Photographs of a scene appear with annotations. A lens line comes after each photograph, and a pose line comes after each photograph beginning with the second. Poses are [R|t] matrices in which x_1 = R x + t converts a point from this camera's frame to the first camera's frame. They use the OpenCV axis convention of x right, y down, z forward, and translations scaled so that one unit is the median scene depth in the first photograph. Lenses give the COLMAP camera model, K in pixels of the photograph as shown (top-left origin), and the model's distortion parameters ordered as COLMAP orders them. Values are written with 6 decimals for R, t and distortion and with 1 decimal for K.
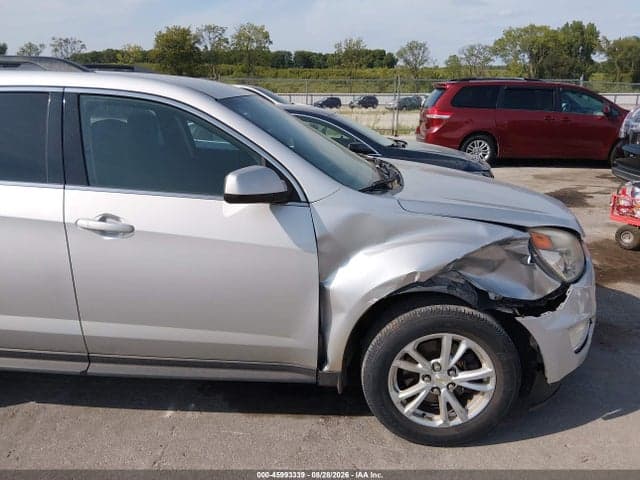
lens RADIAL K [[488.6, 0, 320.0], [0, 488.6, 240.0], [0, 0, 1]] dist [0.099103, -0.176594]
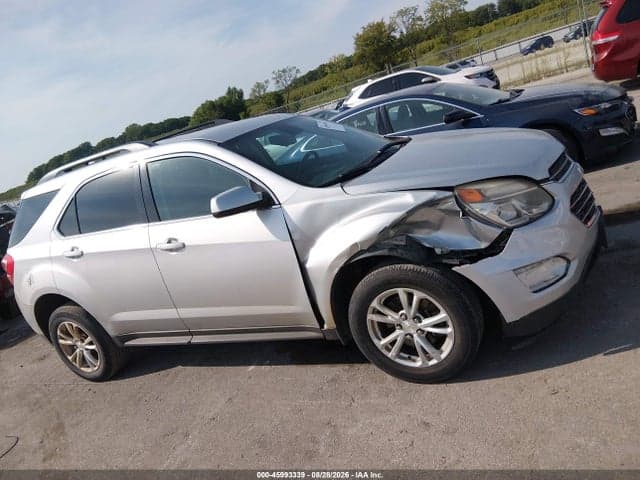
lens RADIAL K [[488.6, 0, 320.0], [0, 488.6, 240.0], [0, 0, 1]] dist [0.099103, -0.176594]
pose [[0.872305, -0.164982, -0.460288, 0.632592], [0.183038, 0.983091, -0.005490, 0.043818], [0.453411, -0.079461, 0.887753, -0.131051]]
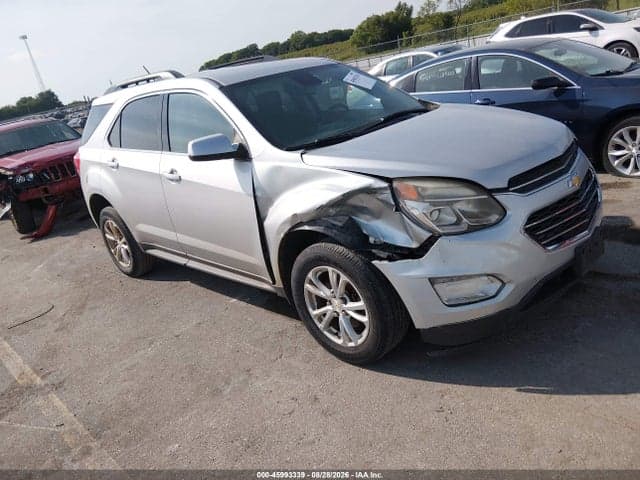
lens RADIAL K [[488.6, 0, 320.0], [0, 488.6, 240.0], [0, 0, 1]] dist [0.099103, -0.176594]
pose [[0.726373, 0.089204, -0.681488, 1.005762], [-0.011881, 0.993023, 0.117320, -0.014302], [0.687198, -0.077122, 0.722365, 0.124646]]
